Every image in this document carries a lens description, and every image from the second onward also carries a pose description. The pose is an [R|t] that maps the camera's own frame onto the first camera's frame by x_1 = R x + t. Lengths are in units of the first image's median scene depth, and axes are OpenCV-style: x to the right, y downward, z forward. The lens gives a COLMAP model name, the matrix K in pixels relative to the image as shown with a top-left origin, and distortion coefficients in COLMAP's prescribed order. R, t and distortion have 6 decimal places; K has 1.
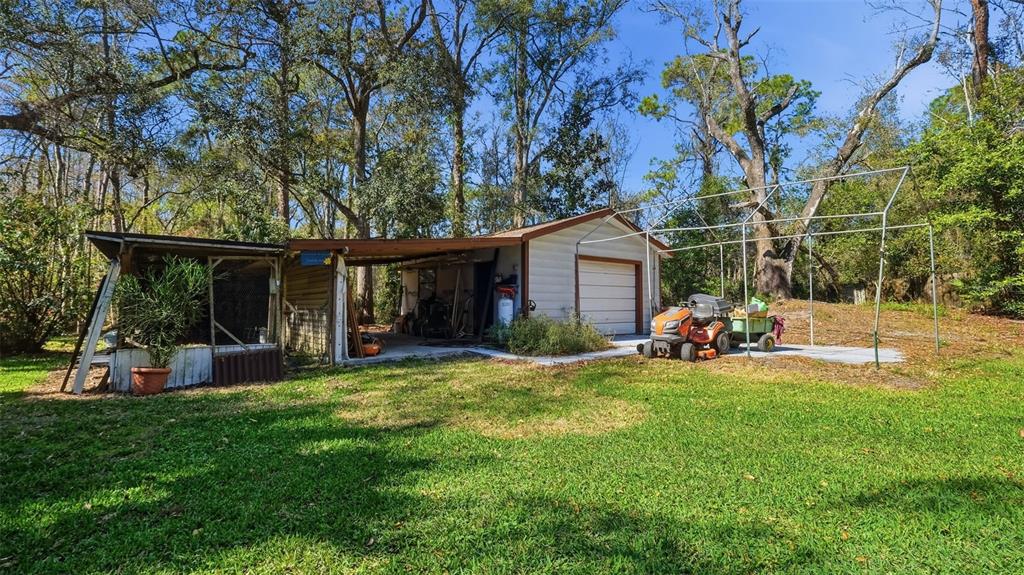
lens RADIAL K [[448.8, 0, 513.7], [0, 448.8, 285.5], [0, 0, 1]] dist [0.000443, -0.000133]
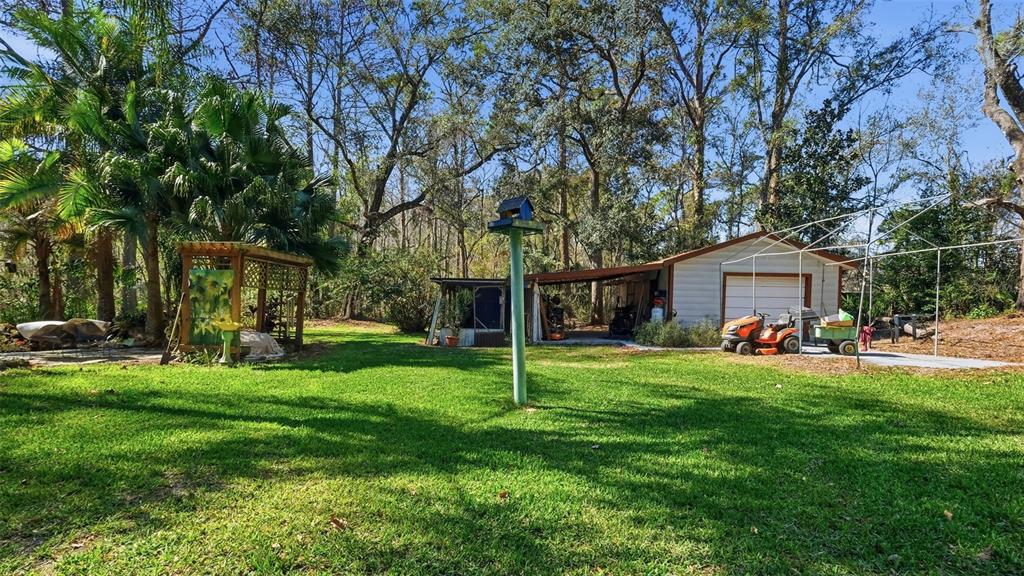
lens RADIAL K [[448.8, 0, 510.9], [0, 448.8, 291.5], [0, 0, 1]] dist [0.000443, -0.000133]
pose [[0.804538, -0.010174, -0.593814, 0.444709], [0.010587, 0.999940, -0.002788, -0.020470], [0.593807, -0.004044, 0.804597, -0.371302]]
